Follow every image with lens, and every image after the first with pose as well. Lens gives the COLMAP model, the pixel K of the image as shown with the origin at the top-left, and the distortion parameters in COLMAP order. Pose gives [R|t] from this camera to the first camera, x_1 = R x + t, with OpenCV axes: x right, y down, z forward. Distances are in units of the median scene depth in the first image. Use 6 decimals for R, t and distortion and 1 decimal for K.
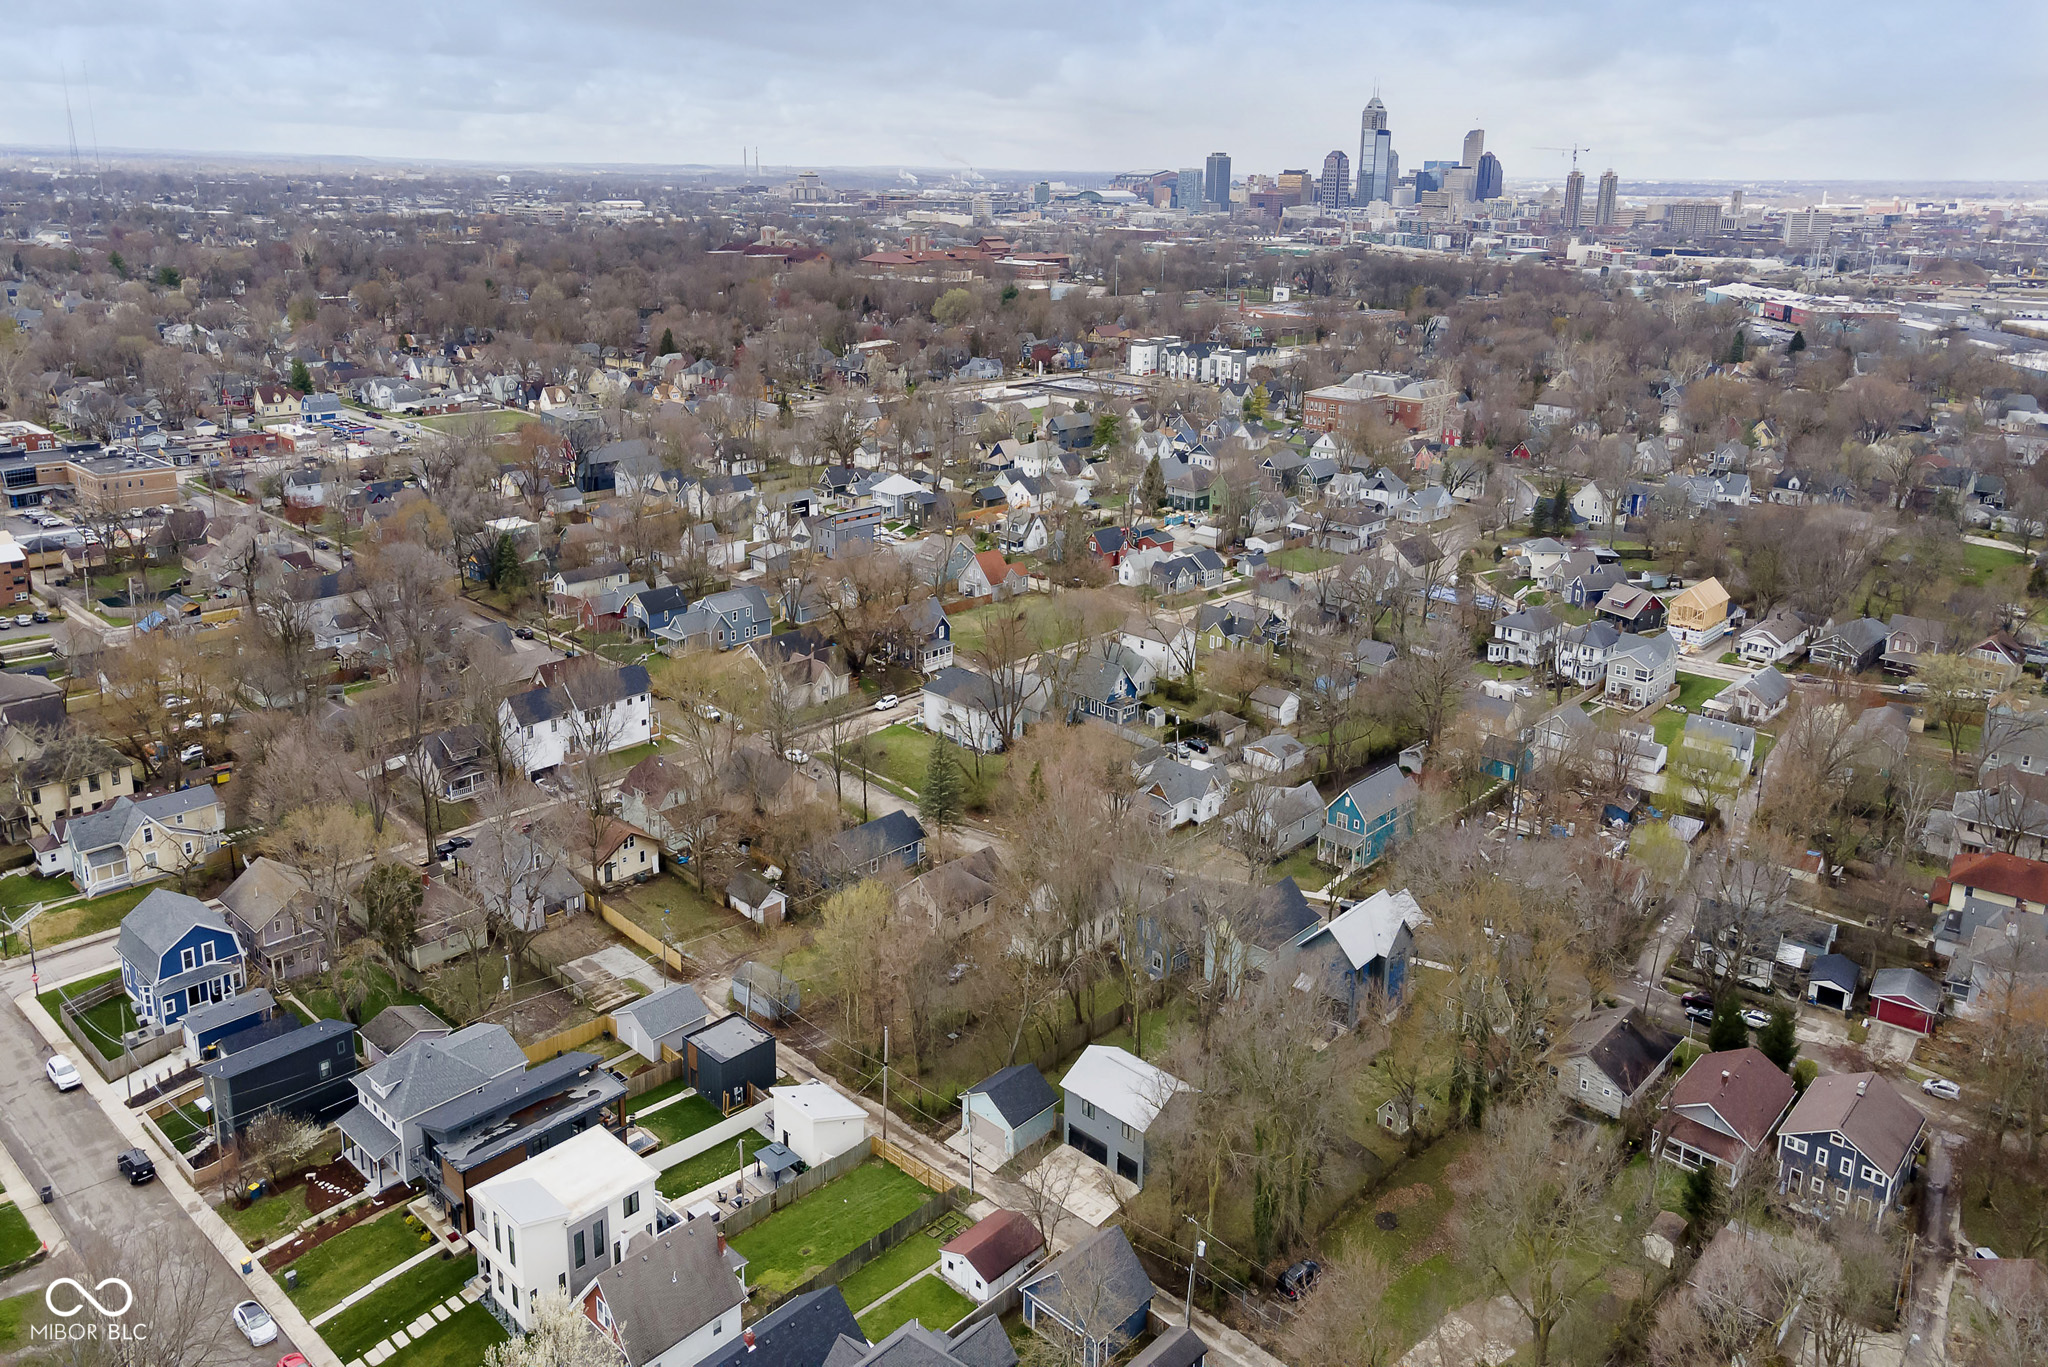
lens RADIAL K [[1427.7, 0, 1024.0], [0, 1427.7, 683.5], [0, 0, 1]] dist [0.006565, -0.003300]
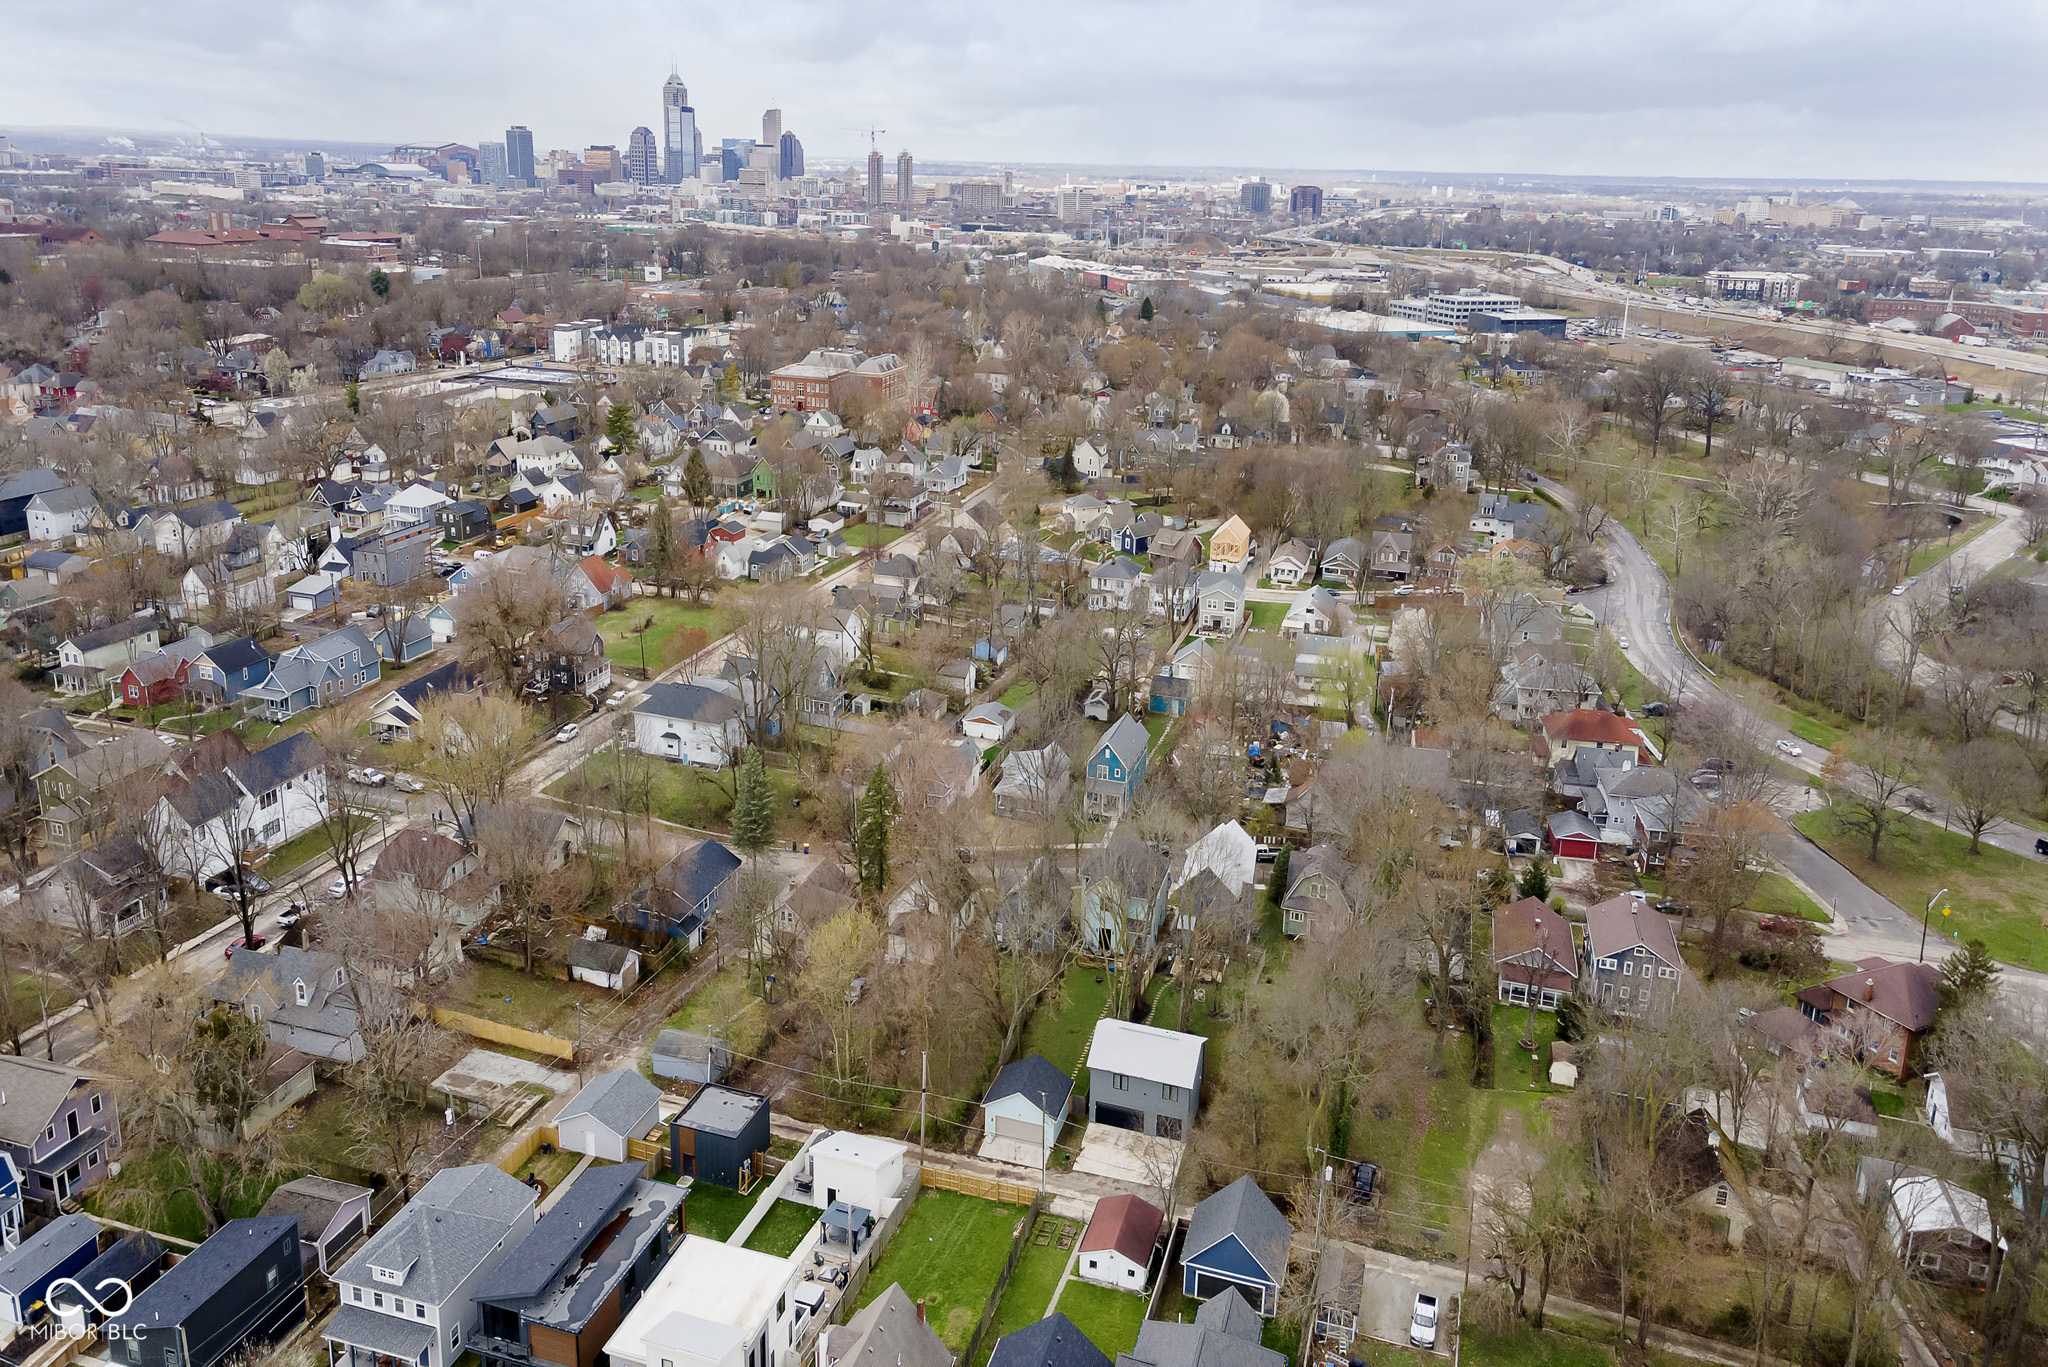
lens RADIAL K [[1411.3, 0, 1024.0], [0, 1411.3, 683.5], [0, 0, 1]] dist [-0.004566, 0.038951]
pose [[0.899400, -0.141031, 0.413751, -0.136108], [0.133459, 0.989924, 0.047315, -0.014439], [-0.416255, 0.012664, 0.909160, 0.036368]]
